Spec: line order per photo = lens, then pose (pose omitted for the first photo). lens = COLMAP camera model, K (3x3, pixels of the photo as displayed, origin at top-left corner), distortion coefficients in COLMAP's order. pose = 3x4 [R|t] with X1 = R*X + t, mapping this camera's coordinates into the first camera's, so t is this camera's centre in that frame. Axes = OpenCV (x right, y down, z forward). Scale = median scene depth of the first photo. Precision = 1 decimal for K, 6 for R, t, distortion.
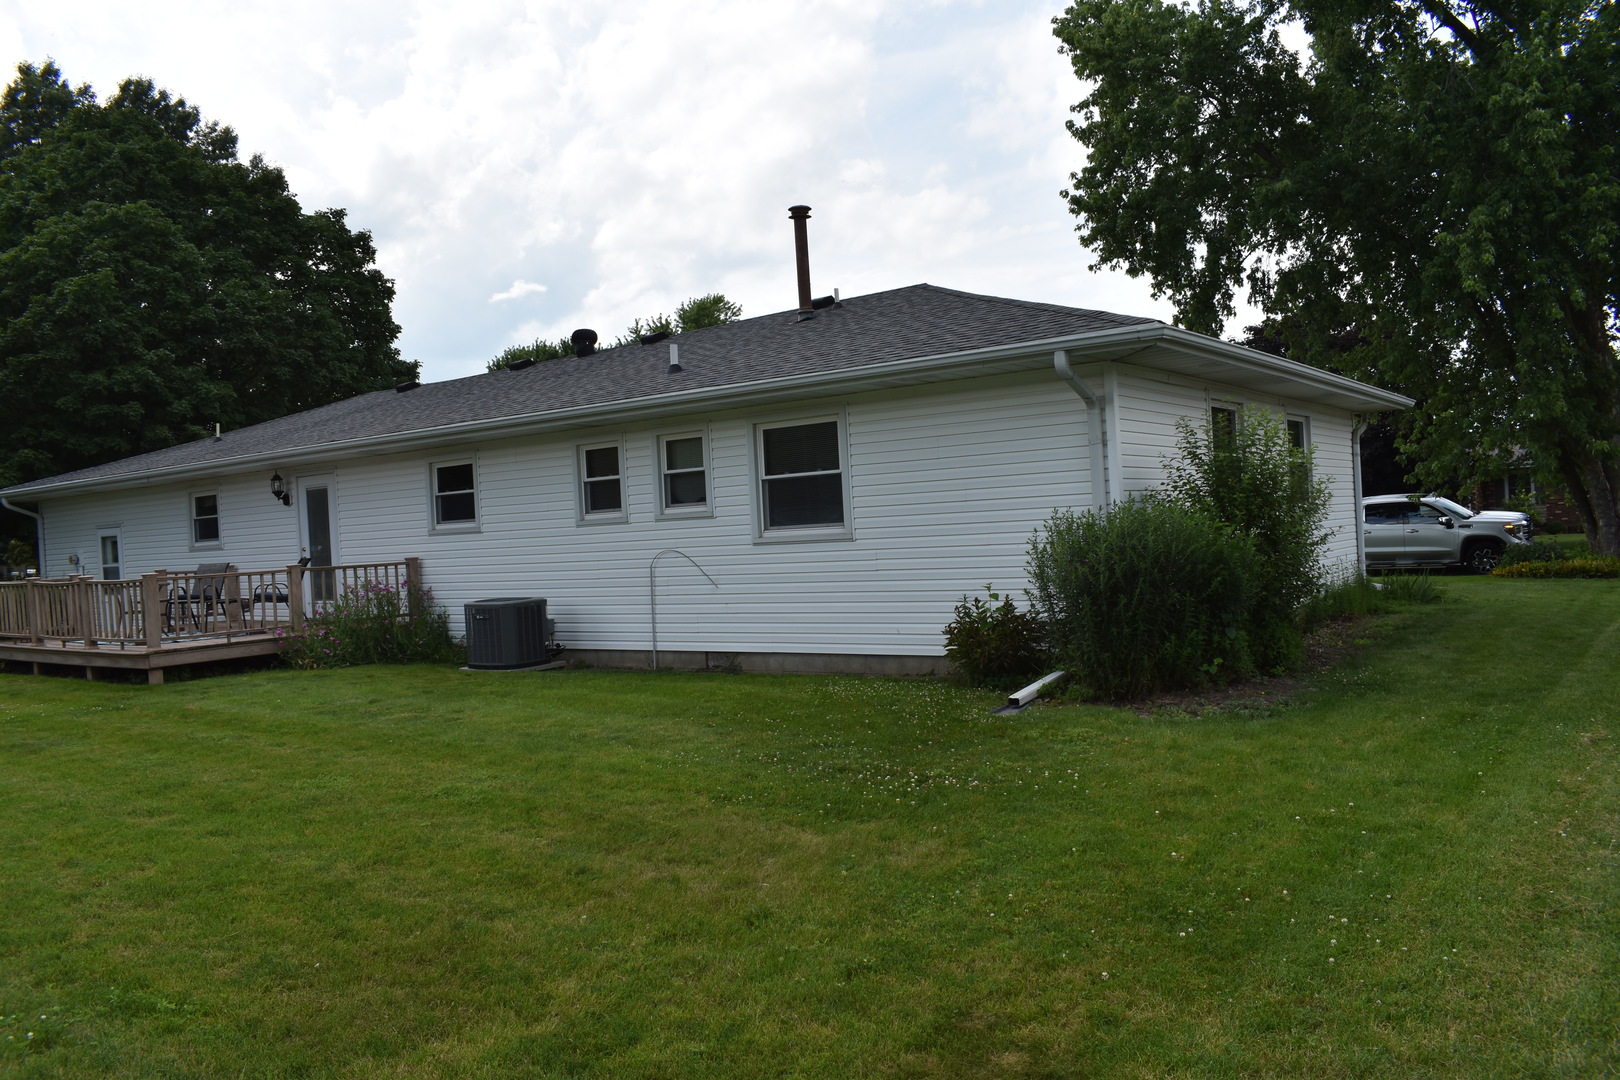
lens RADIAL K [[1271.1, 0, 810.0], [0, 1271.1, 540.0], [0, 0, 1]] dist [-0.087047, 0.005171]
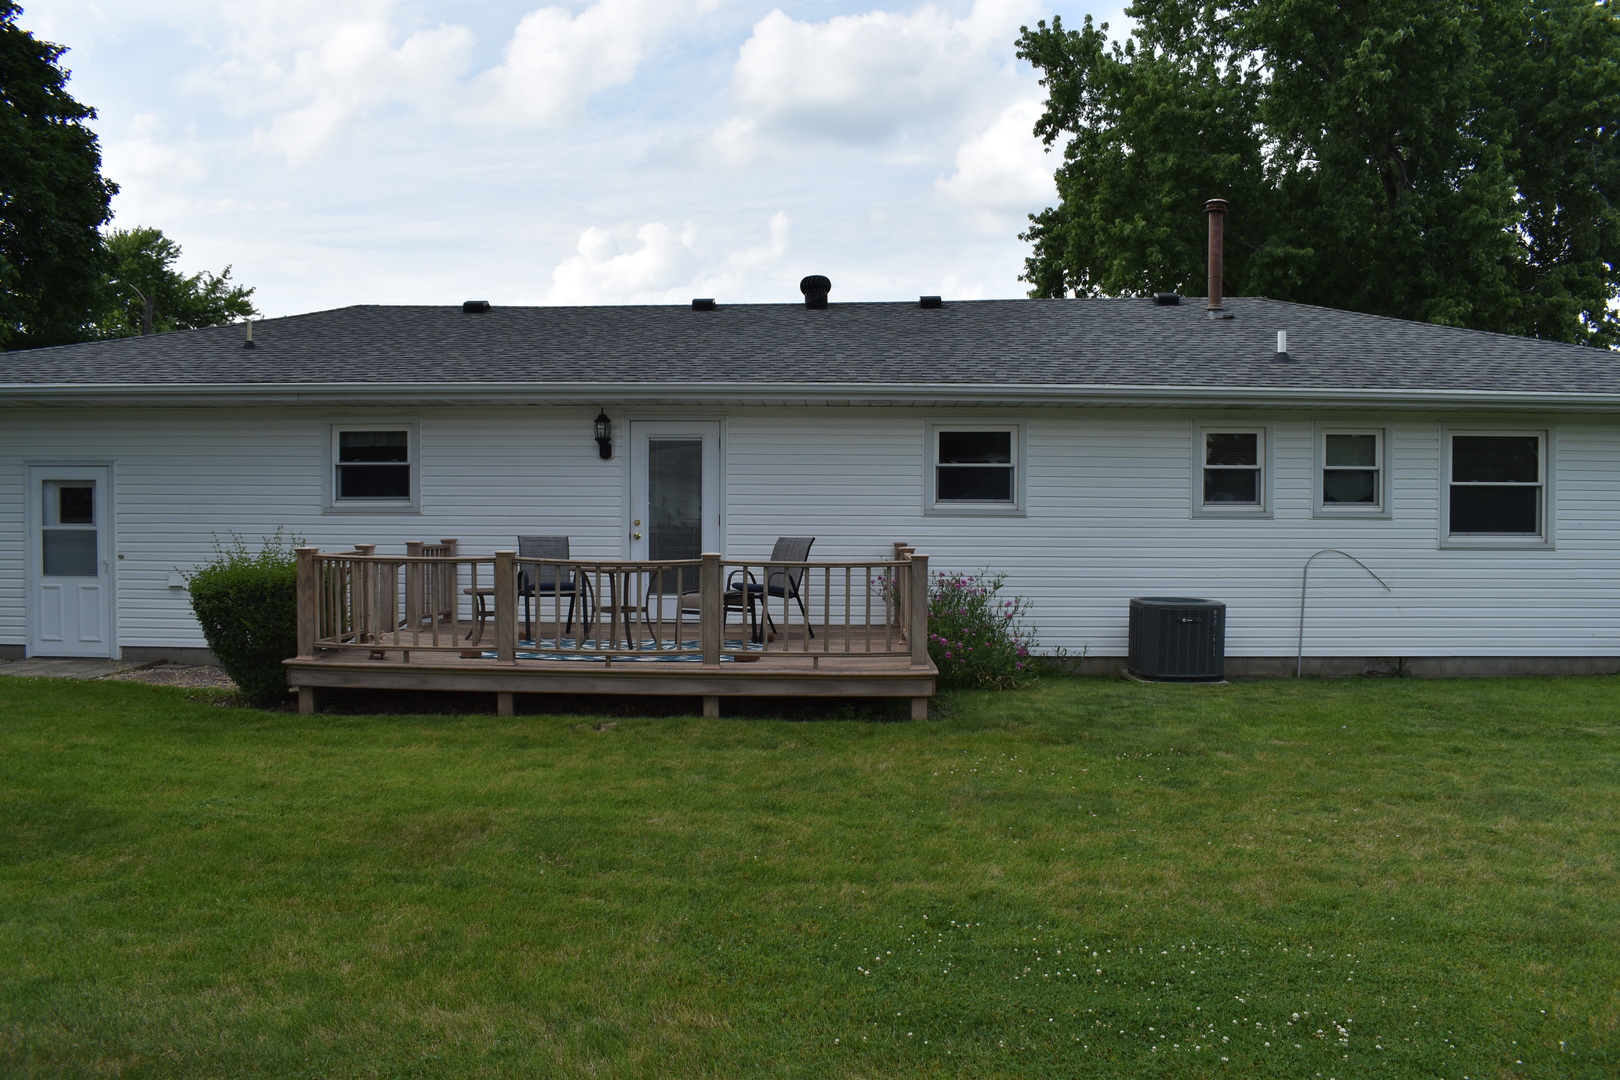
lens RADIAL K [[1271.1, 0, 810.0], [0, 1271.1, 540.0], [0, 0, 1]] dist [-0.087047, 0.005171]
pose [[0.813075, 0.044852, 0.580428, -0.958234], [-0.043301, 0.998925, -0.016534, 0.032302], [-0.580546, -0.011690, 0.814144, 0.460538]]
